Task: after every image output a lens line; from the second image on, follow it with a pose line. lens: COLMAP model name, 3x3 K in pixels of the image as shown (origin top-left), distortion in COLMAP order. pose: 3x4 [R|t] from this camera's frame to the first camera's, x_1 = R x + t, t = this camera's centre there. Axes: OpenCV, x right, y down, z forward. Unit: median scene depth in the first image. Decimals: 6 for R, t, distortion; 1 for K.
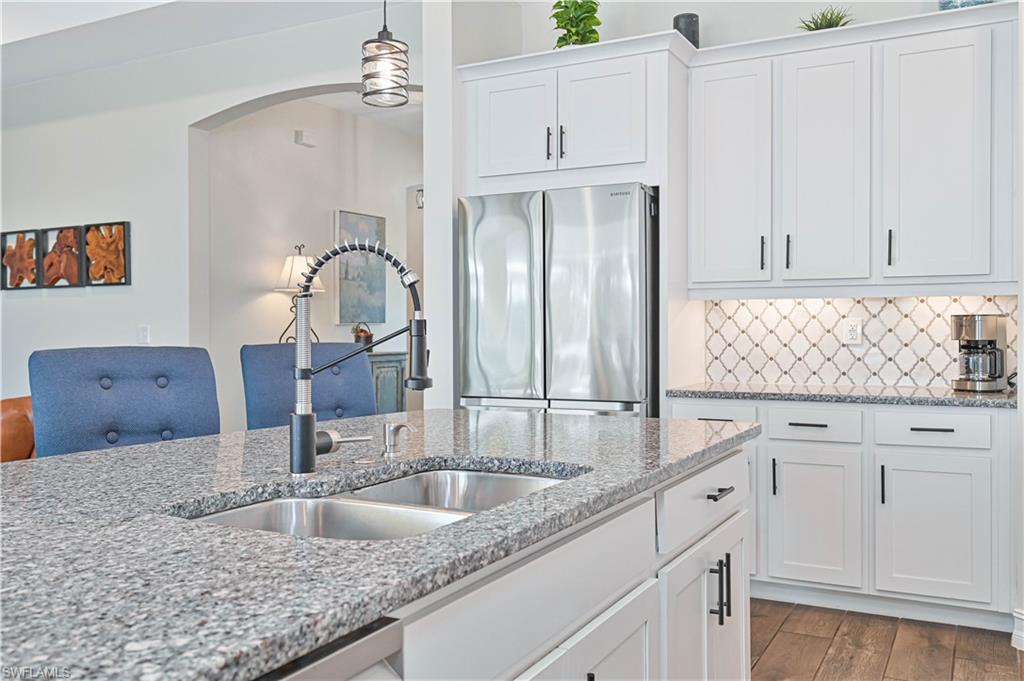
lens RADIAL K [[900.8, 0, 512.0], [0, 900.8, 340.5], [0, 0, 1]] dist [-0.005832, 0.001849]
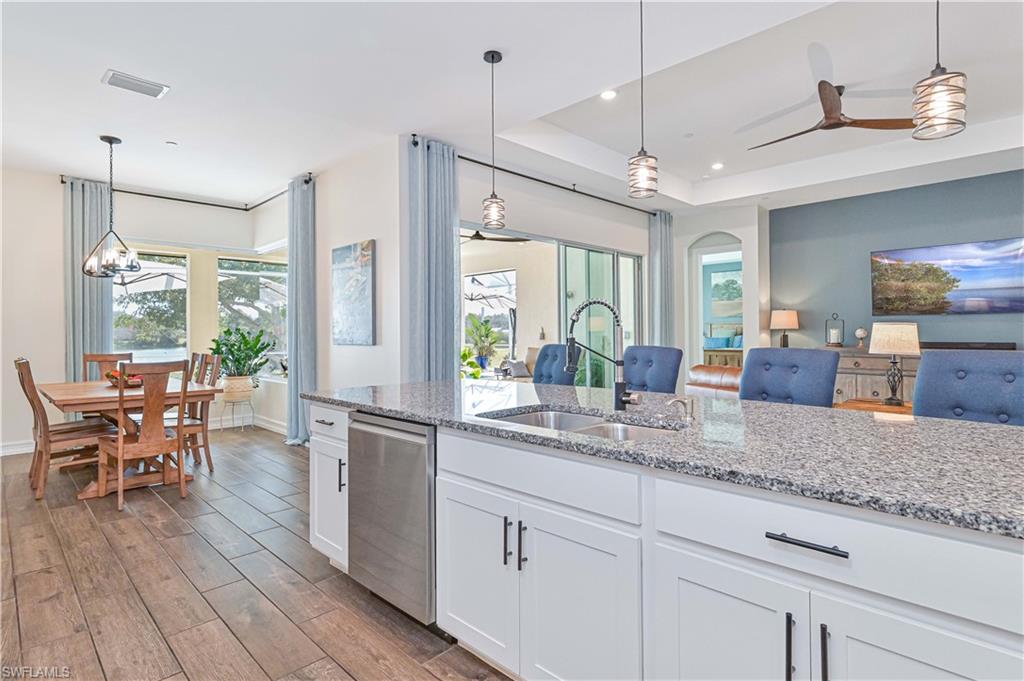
lens RADIAL K [[530.6, 0, 513.4], [0, 530.6, 325.2], [0, 0, 1]] dist [0.004923, 0.001835]
pose [[-0.290862, -0.007965, -0.956732, 0.997056], [-0.007342, 0.999954, -0.006092, -0.038102], [0.956737, 0.005252, -0.290907, 1.110859]]
